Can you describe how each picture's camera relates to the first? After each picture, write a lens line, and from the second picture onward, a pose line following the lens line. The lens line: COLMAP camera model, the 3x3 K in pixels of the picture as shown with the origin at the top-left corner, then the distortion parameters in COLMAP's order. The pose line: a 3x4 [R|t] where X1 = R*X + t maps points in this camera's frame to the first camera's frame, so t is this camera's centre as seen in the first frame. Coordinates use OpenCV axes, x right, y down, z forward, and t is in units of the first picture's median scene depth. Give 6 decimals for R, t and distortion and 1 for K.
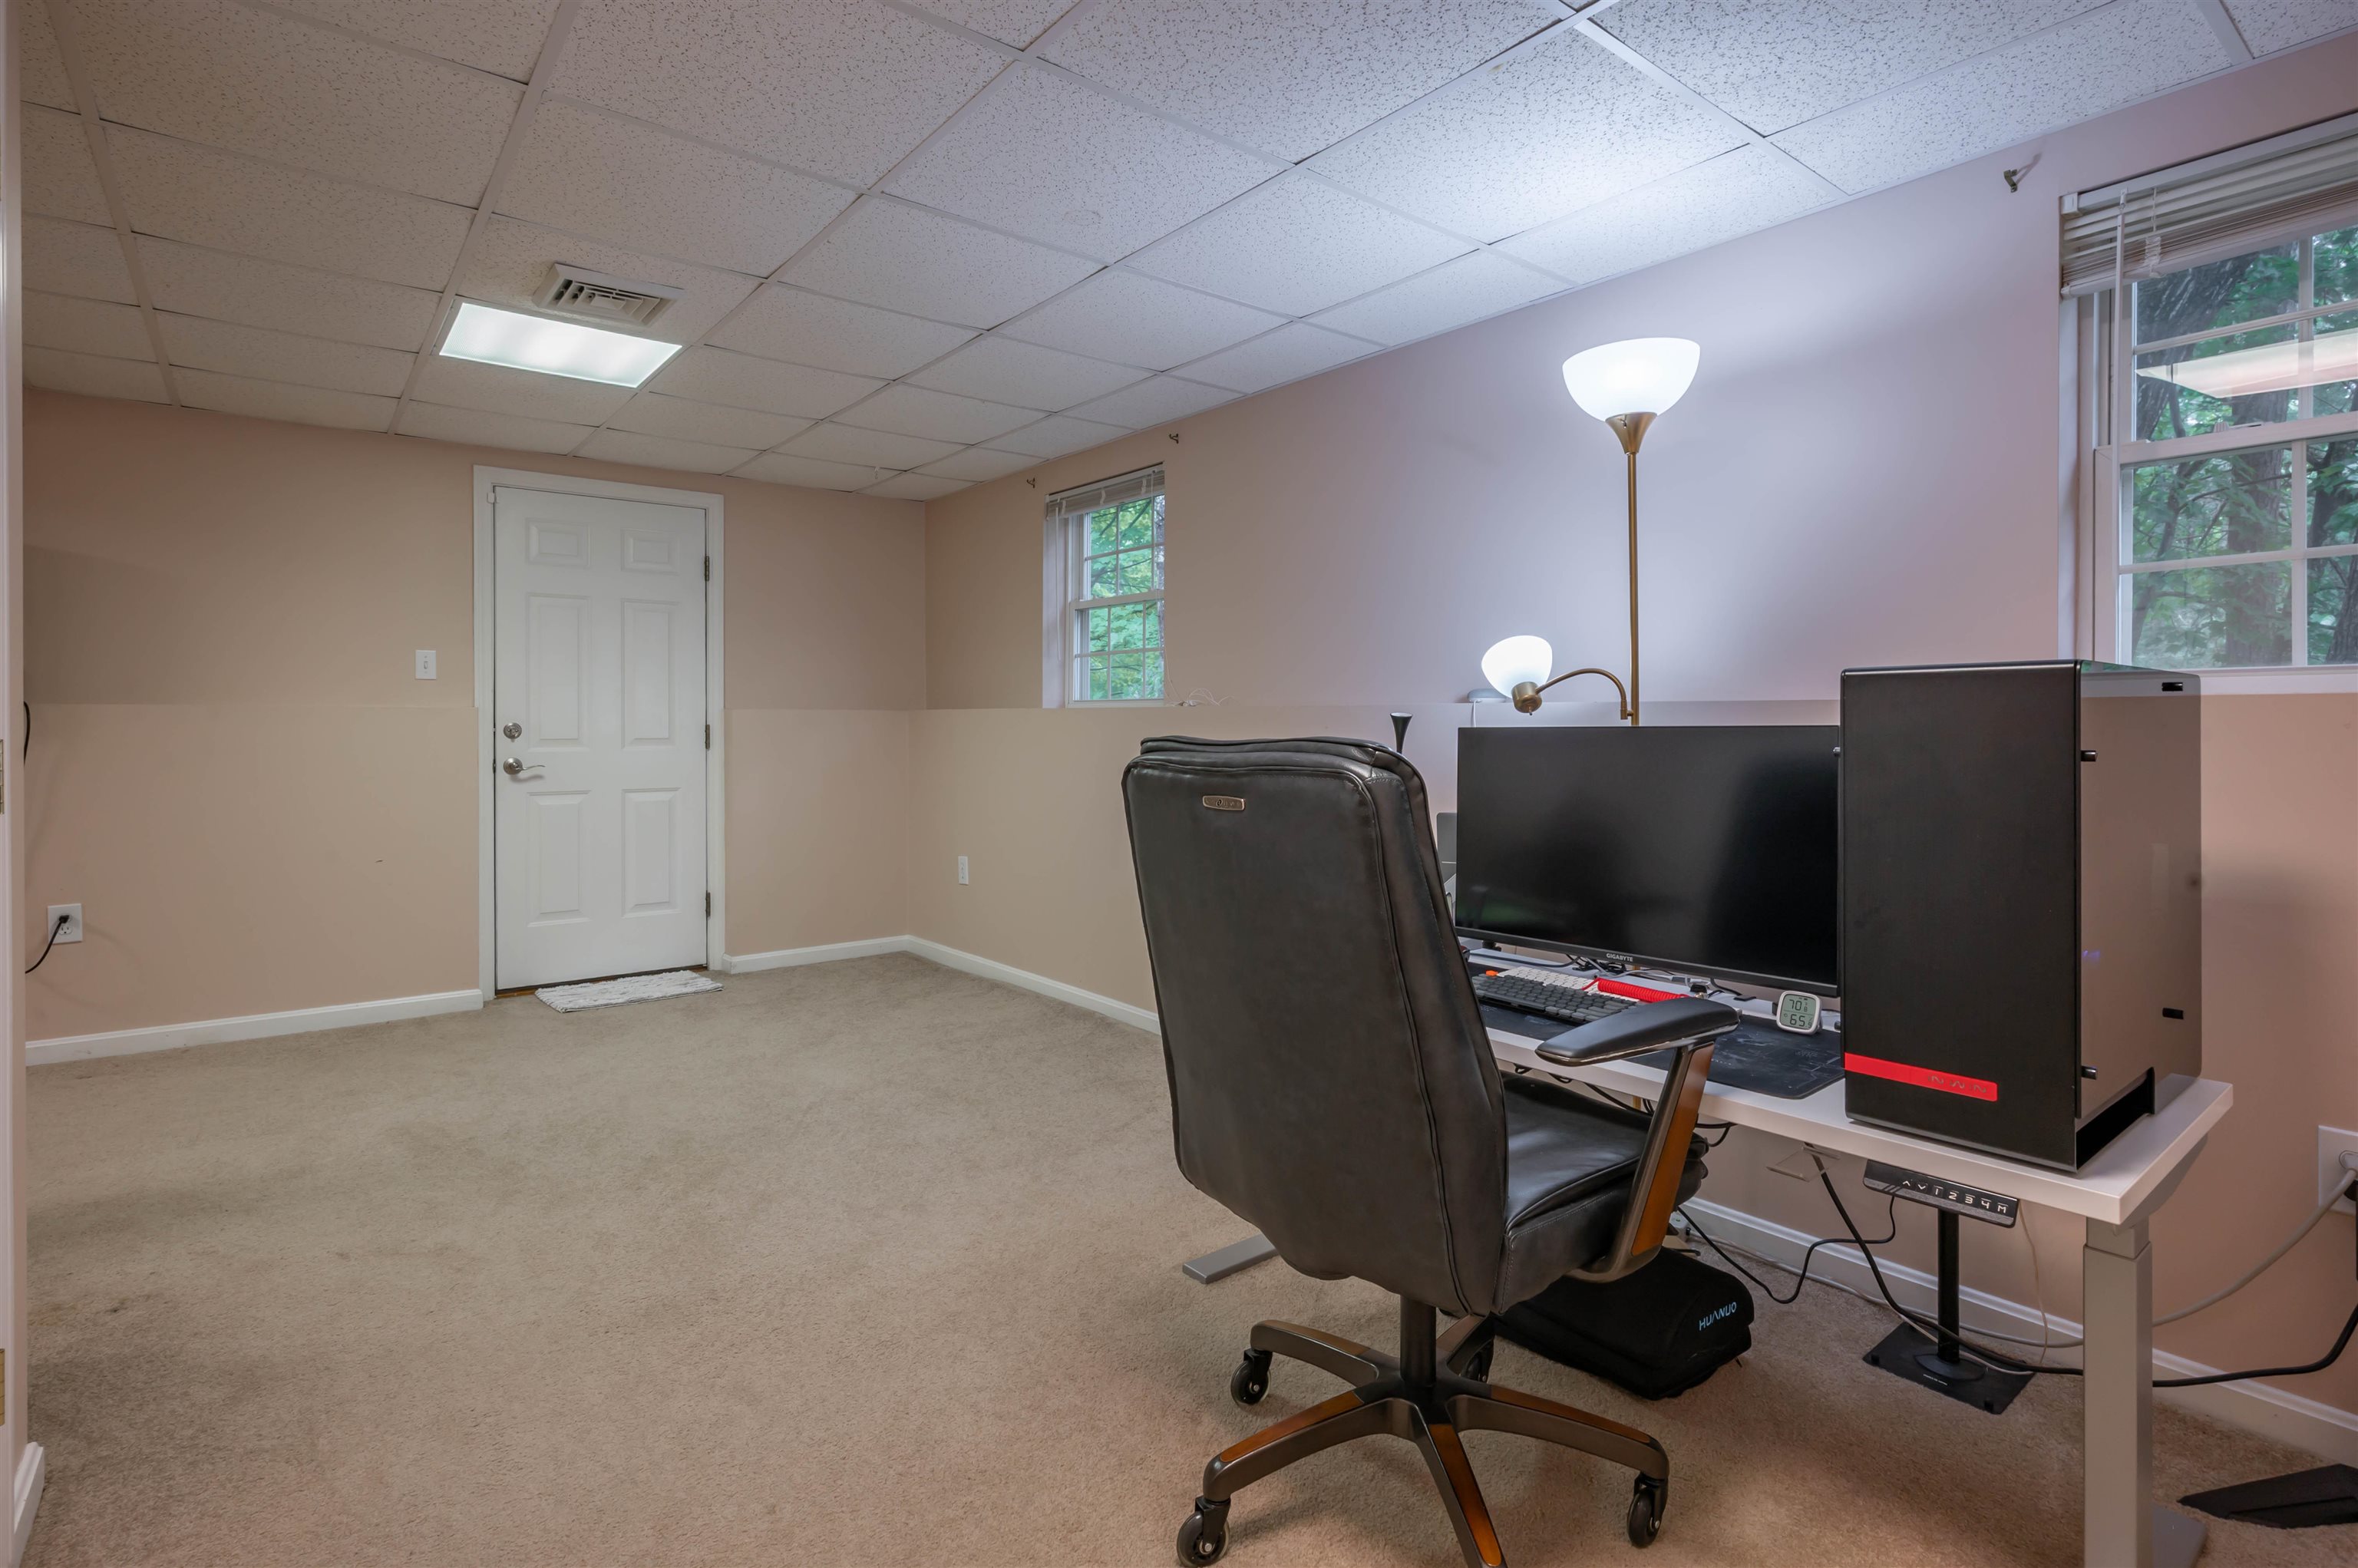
lens RADIAL K [[1161.1, 0, 1164.0], [0, 1161.1, 726.4], [0, 0, 1]] dist [0.000627, -0.000480]
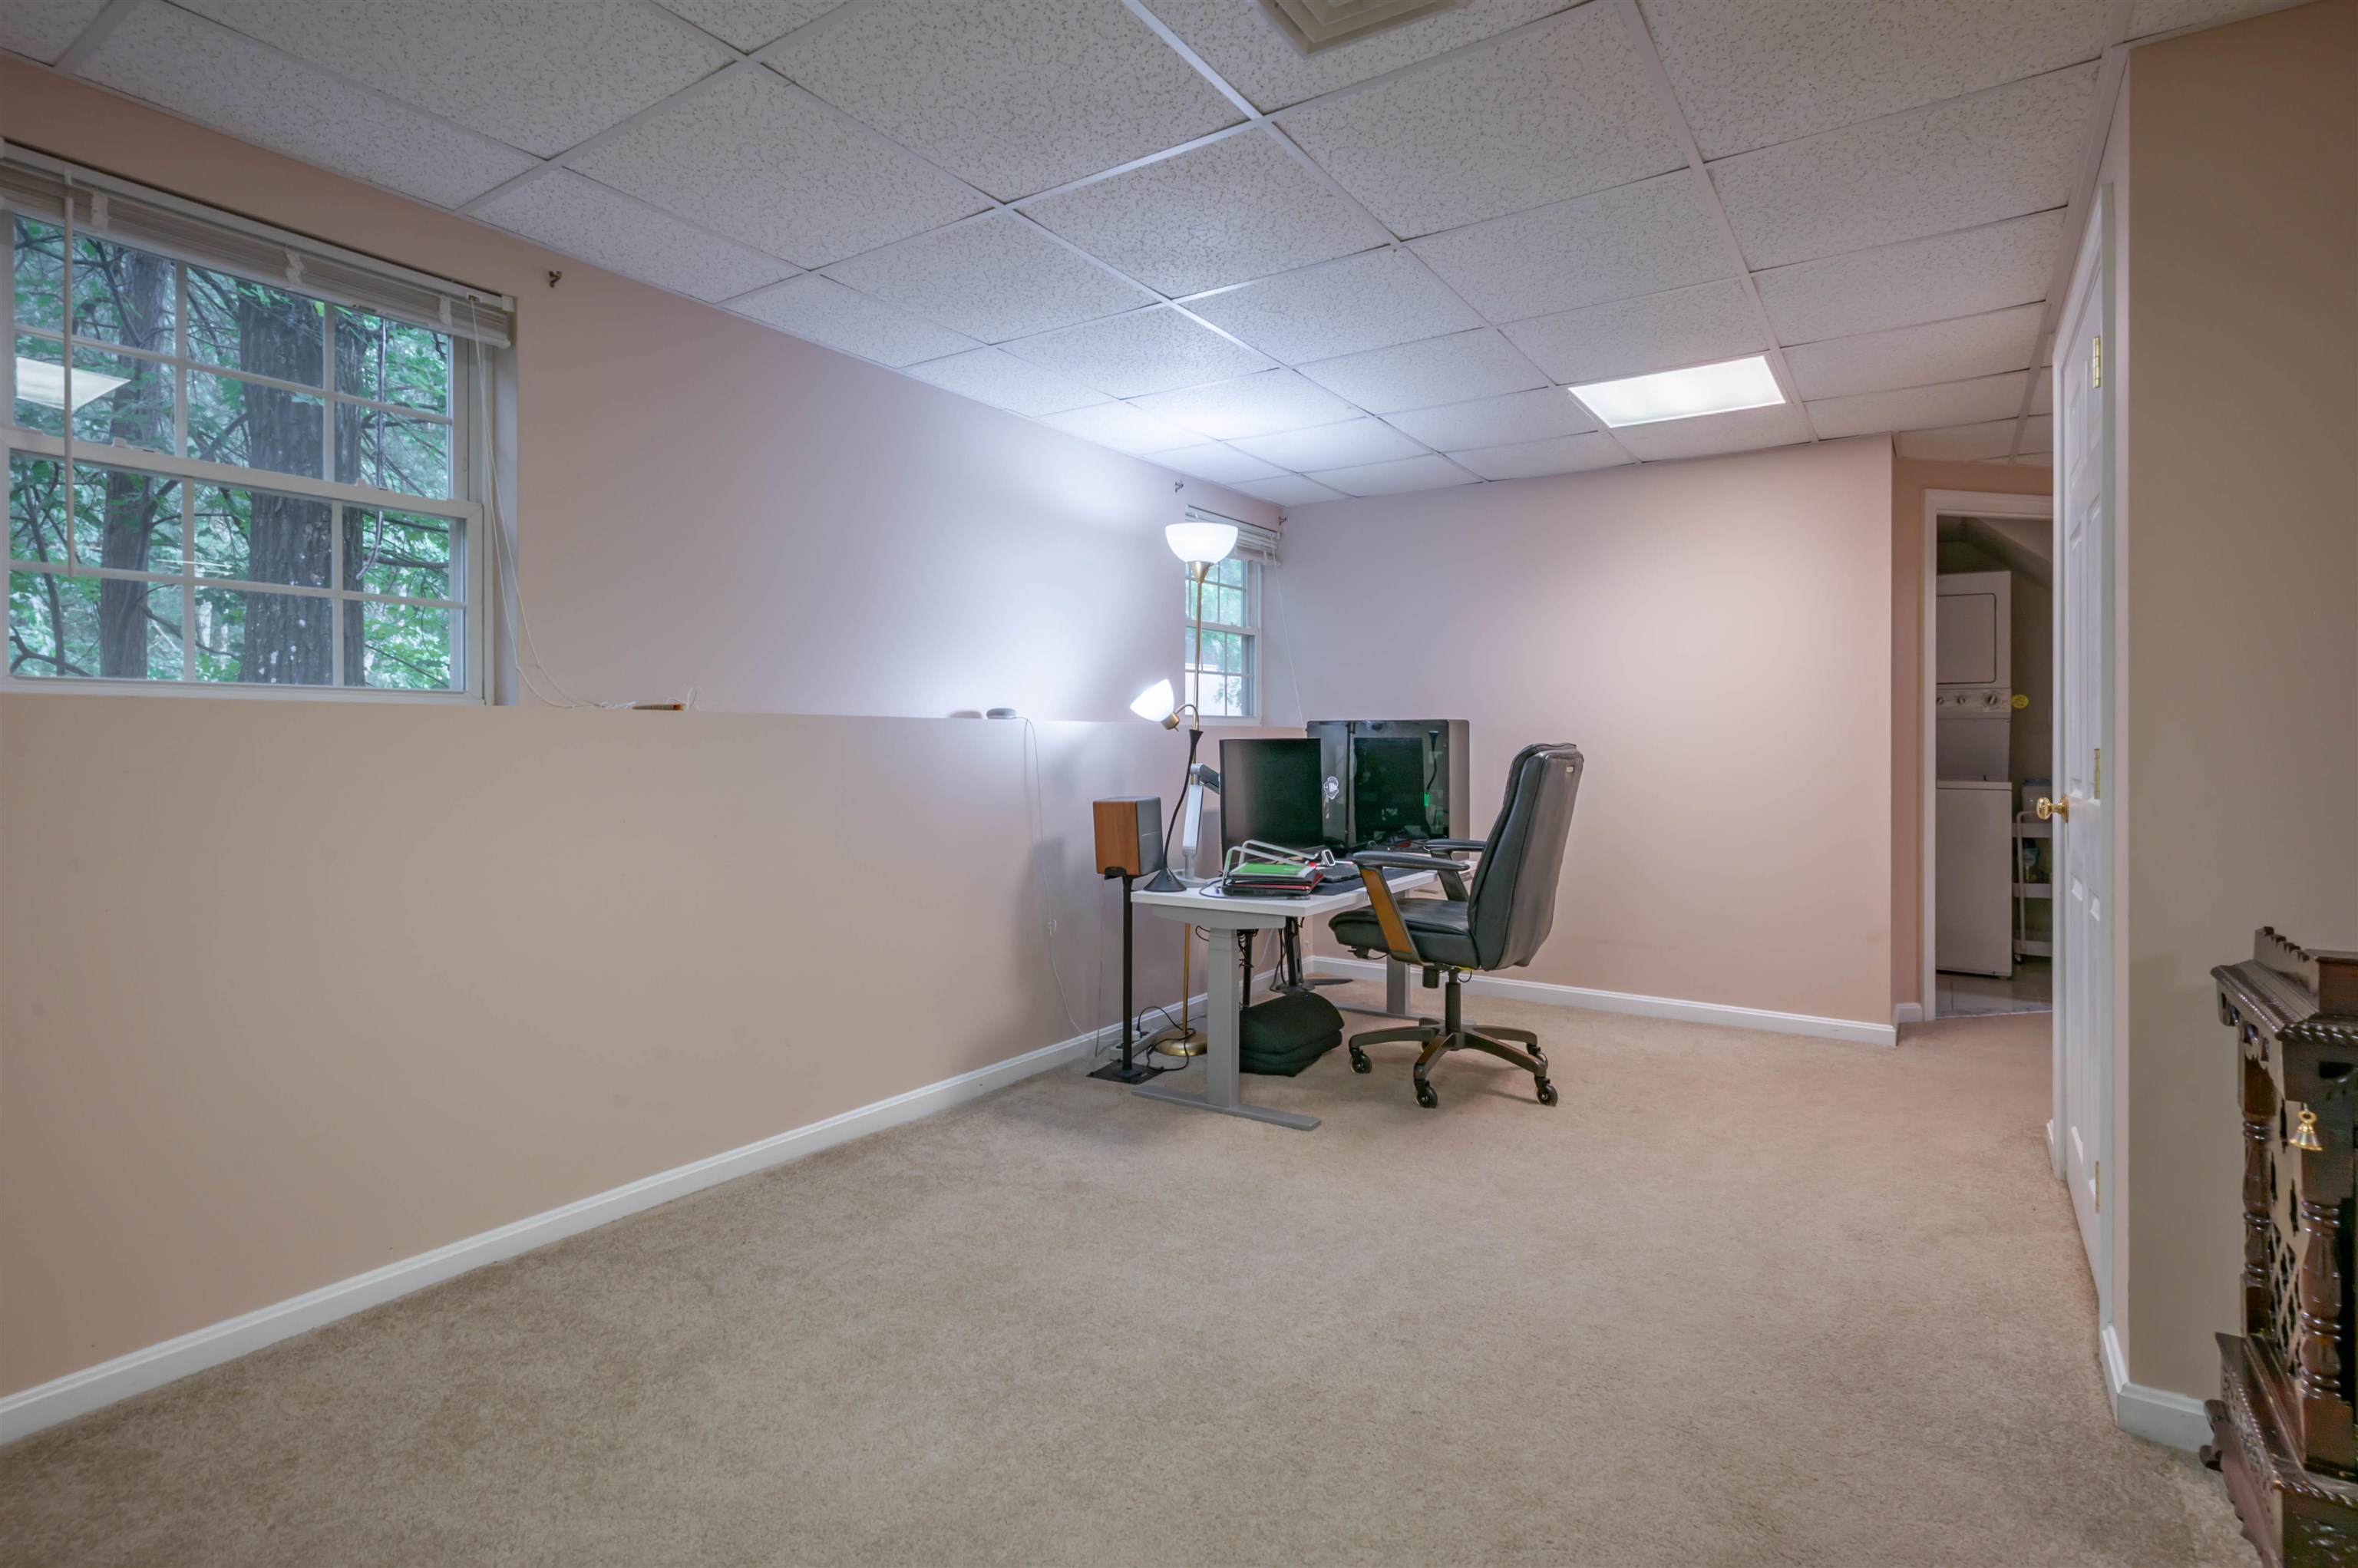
lens RADIAL K [[1161.1, 0, 1174.4], [0, 1161.1, 759.4], [0, 0, 1]] dist [0.000627, -0.000480]
pose [[-0.321464, -0.019279, 0.946725, -0.677805], [-0.001683, 0.999803, 0.019788, -0.003181], [-0.946920, 0.004767, -0.321433, 0.869785]]
